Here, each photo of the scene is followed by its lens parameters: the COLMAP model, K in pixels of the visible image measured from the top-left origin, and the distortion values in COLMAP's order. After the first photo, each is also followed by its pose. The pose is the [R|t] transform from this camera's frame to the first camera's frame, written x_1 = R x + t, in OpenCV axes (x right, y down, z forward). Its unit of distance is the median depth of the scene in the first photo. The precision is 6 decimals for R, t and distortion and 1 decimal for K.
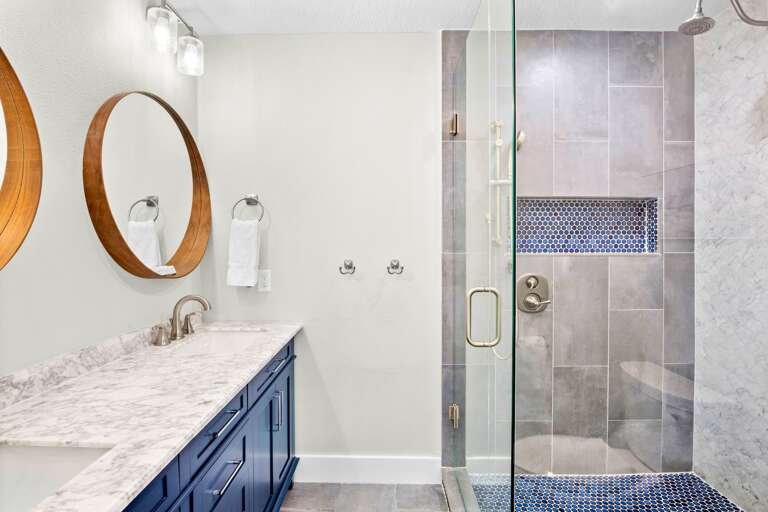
lens RADIAL K [[381.2, 0, 379.5], [0, 381.2, 246.4], [0, 0, 1]] dist [-0.020719, 0.000033]
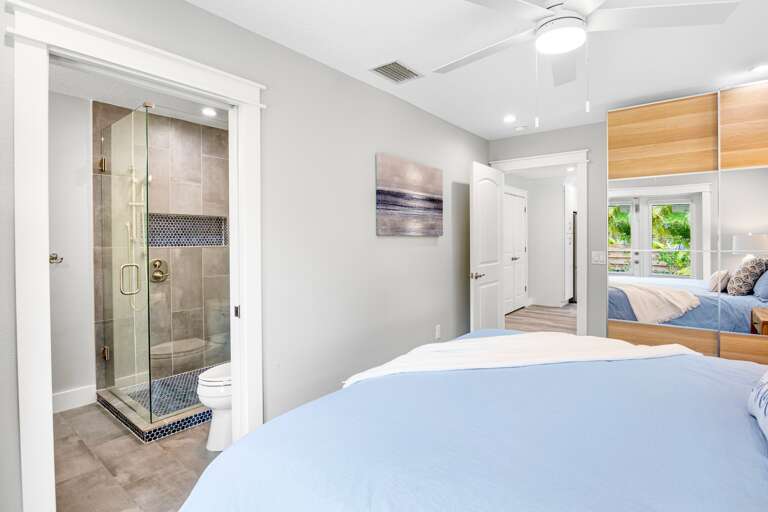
lens RADIAL K [[381.2, 0, 379.5], [0, 381.2, 246.4], [0, 0, 1]] dist [-0.020719, 0.000033]
pose [[0.627114, -0.017372, 0.778733, -0.288444], [0.006057, 0.999830, 0.017426, -0.007309], [-0.778904, -0.006211, 0.627113, -0.823036]]
